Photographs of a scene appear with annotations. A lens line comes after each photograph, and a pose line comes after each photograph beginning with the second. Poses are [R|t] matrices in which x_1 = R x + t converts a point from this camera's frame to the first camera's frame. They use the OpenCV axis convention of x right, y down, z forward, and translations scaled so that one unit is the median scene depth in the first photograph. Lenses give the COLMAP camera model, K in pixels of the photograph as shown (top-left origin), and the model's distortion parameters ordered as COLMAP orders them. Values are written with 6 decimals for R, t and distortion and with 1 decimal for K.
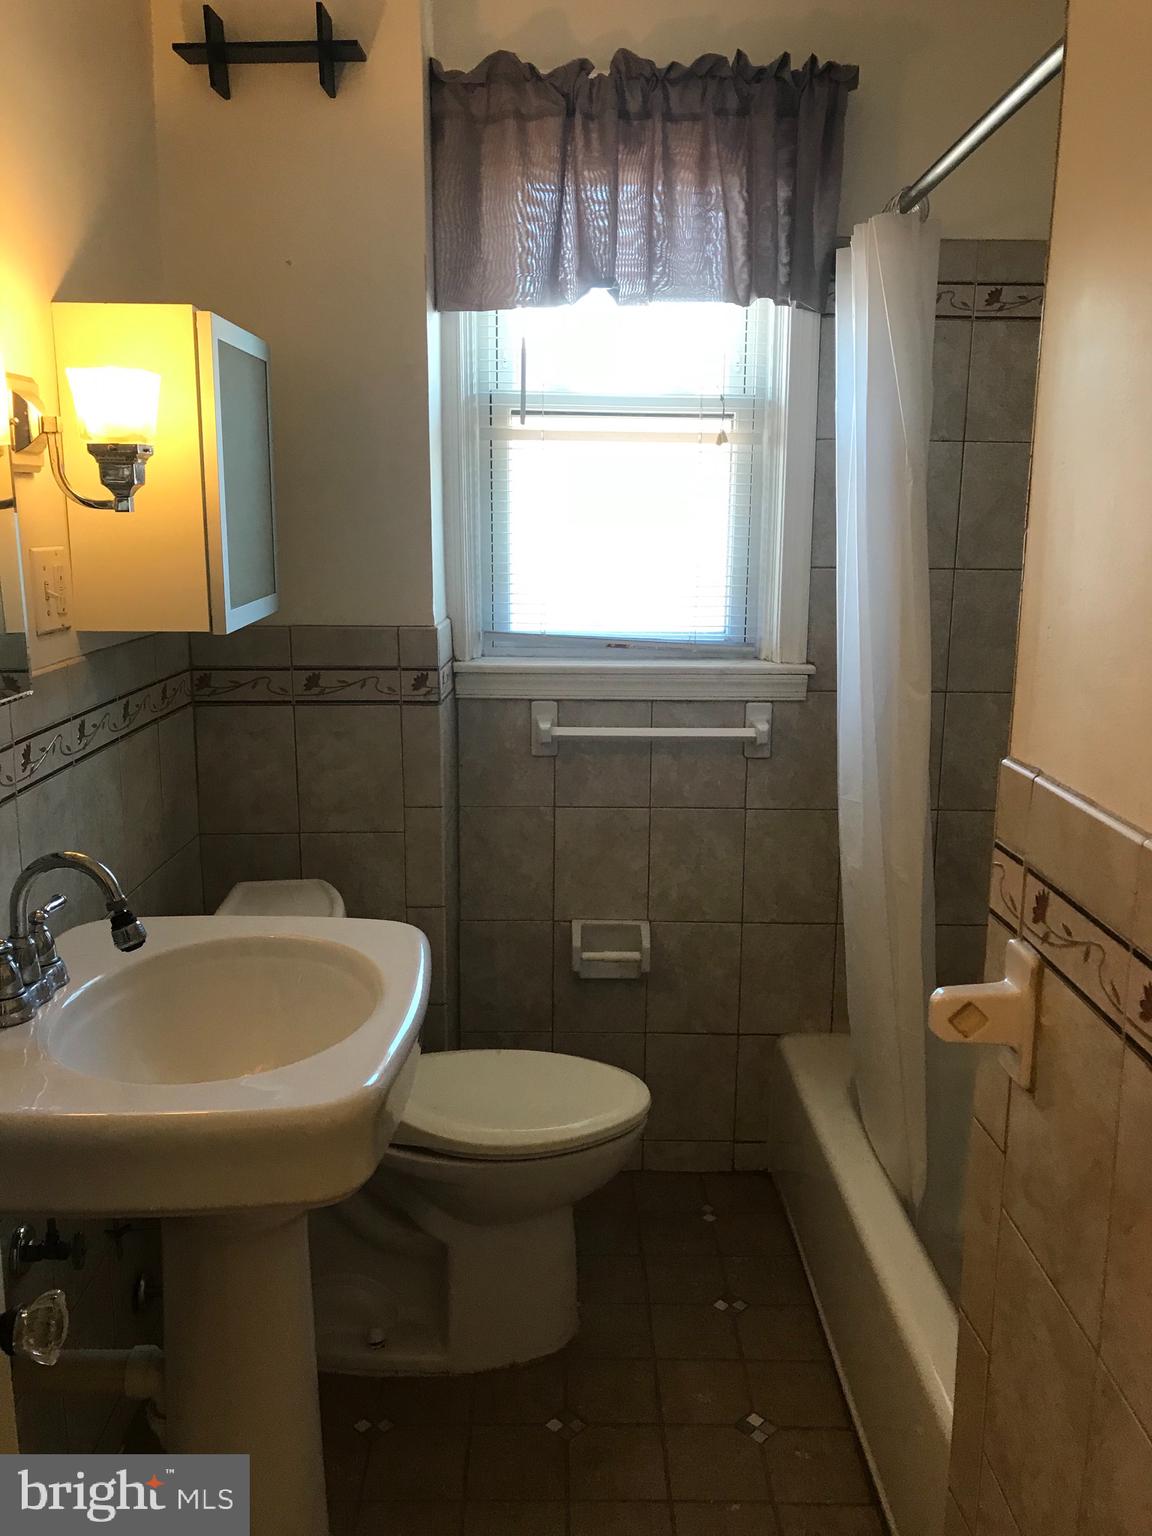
lens RADIAL K [[1259.0, 0, 571.0], [0, 1259.0, 775.9], [0, 0, 1]] dist [0.032223, -0.037987]
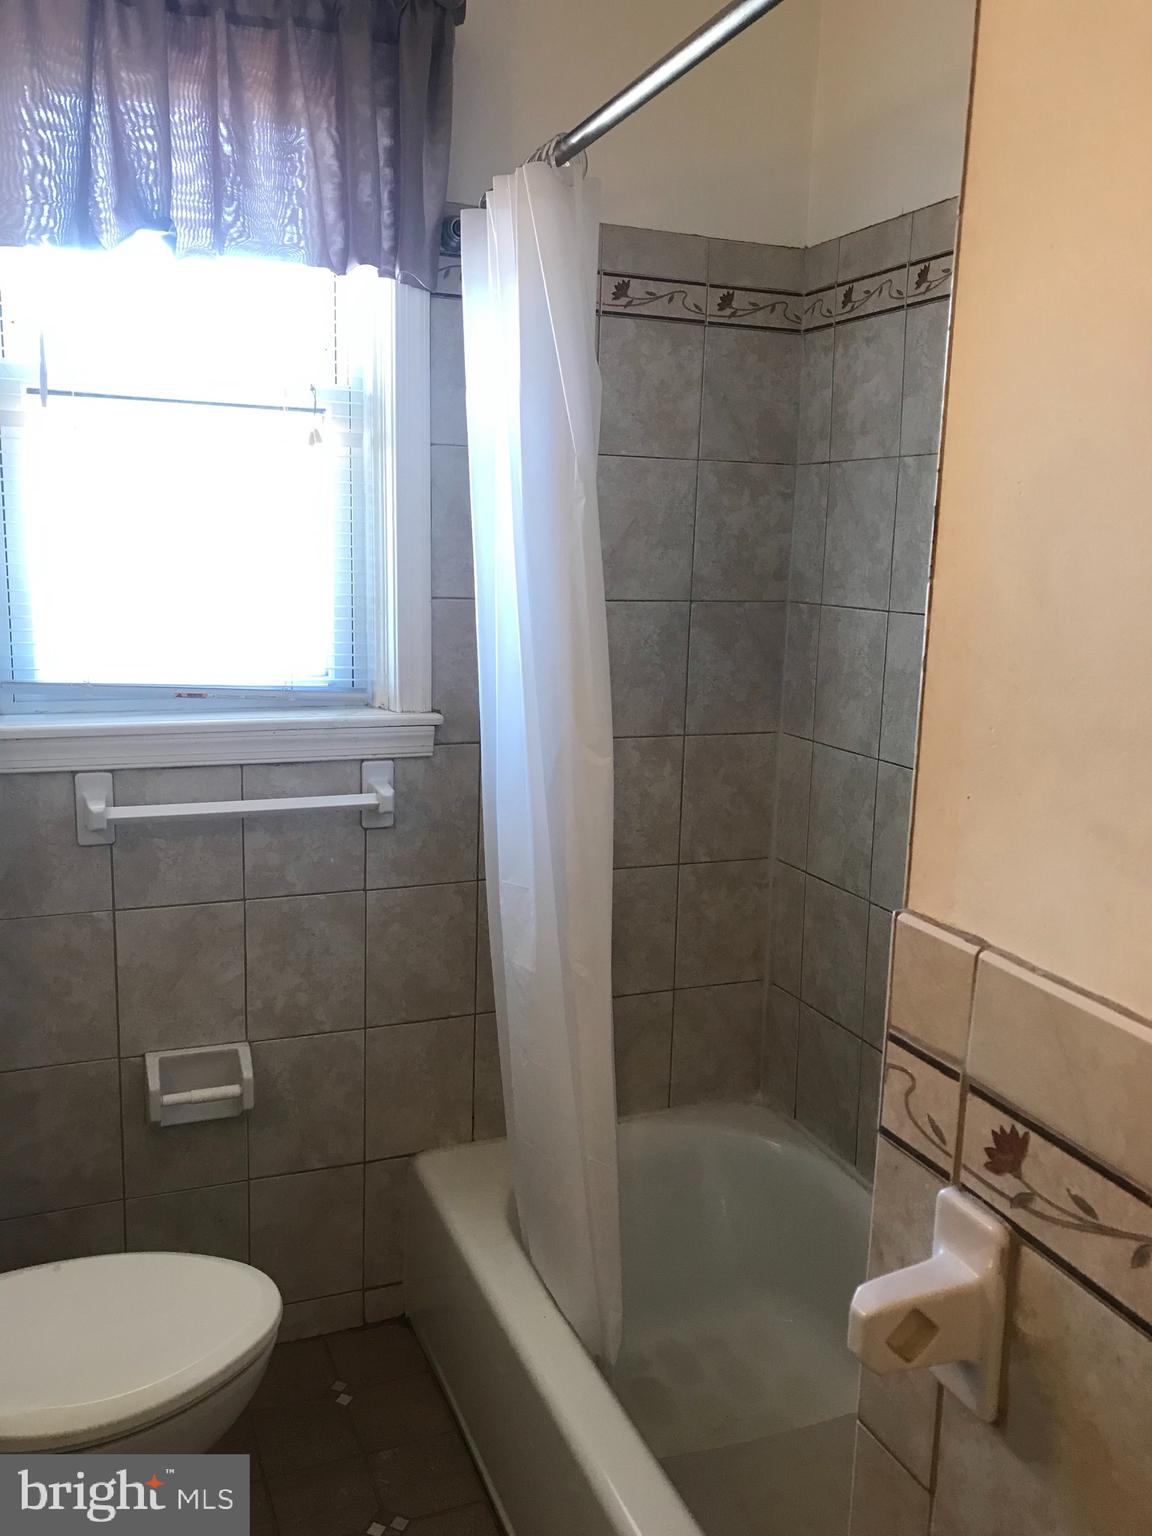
lens RADIAL K [[1259.0, 0, 577.5], [0, 1259.0, 753.1], [0, 0, 1]] dist [0.032223, -0.037987]
pose [[0.929487, -0.050369, 0.365398, -0.030687], [0.059140, 0.998167, -0.012844, -0.049333], [-0.364082, 0.033548, 0.930763, 0.209217]]
